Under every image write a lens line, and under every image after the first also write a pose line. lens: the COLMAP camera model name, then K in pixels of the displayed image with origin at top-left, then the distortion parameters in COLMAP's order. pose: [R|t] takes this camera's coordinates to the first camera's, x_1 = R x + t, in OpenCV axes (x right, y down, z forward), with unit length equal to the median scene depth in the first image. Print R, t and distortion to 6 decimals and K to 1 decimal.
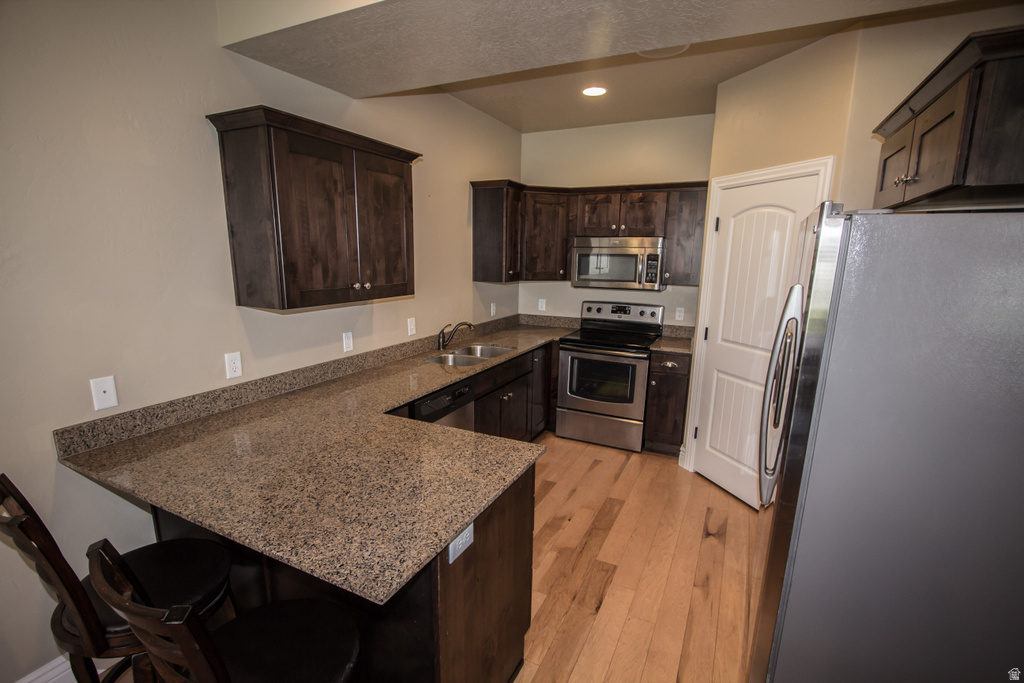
lens RADIAL K [[474.5, 0, 505.4], [0, 474.5, 359.5], [0, 0, 1]] dist [-0.021813, 0.006278]
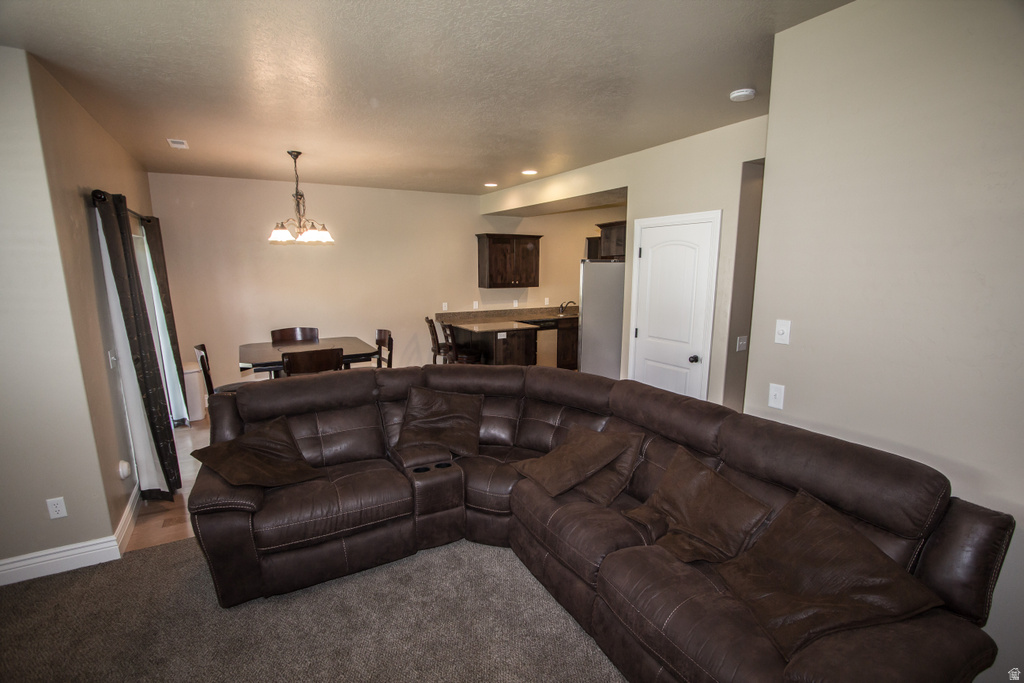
lens RADIAL K [[474.5, 0, 505.4], [0, 474.5, 359.5], [0, 0, 1]] dist [-0.021813, 0.006278]
pose [[0.830243, 0.095354, -0.549185, 0.860643], [-0.110218, 0.993890, 0.005943, 0.204275], [0.546395, 0.055596, 0.835680, -0.974723]]
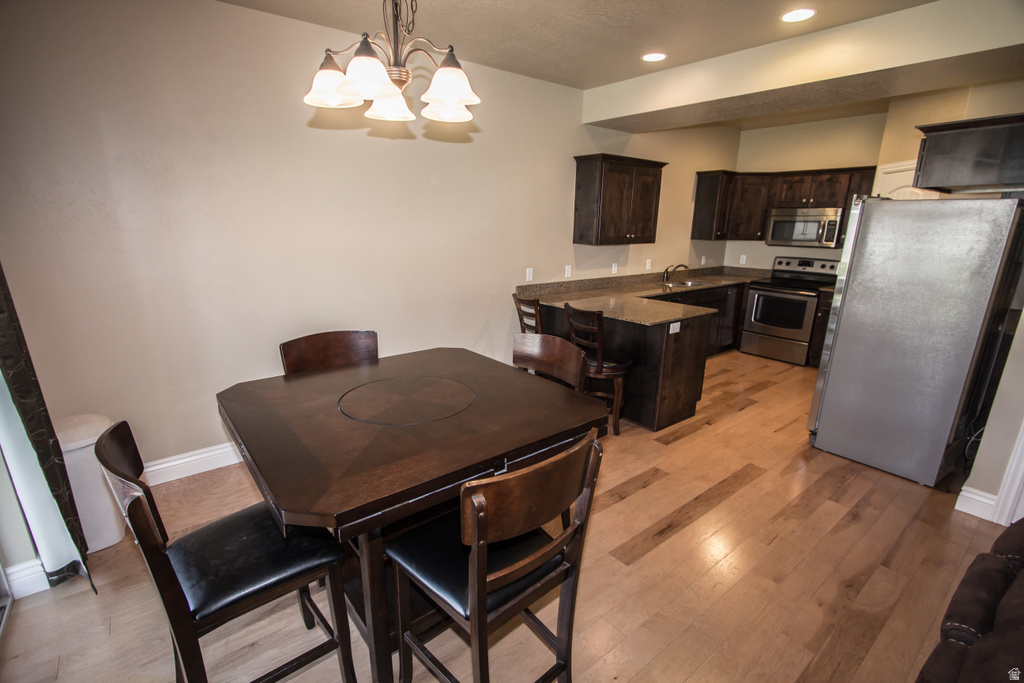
lens RADIAL K [[474.5, 0, 505.4], [0, 474.5, 359.5], [0, 0, 1]] dist [-0.021813, 0.006278]
pose [[0.907939, 0.115394, -0.402902, 0.046506], [-0.090437, 0.992643, 0.080502, 0.151428], [0.409228, -0.036654, 0.911696, -0.638020]]
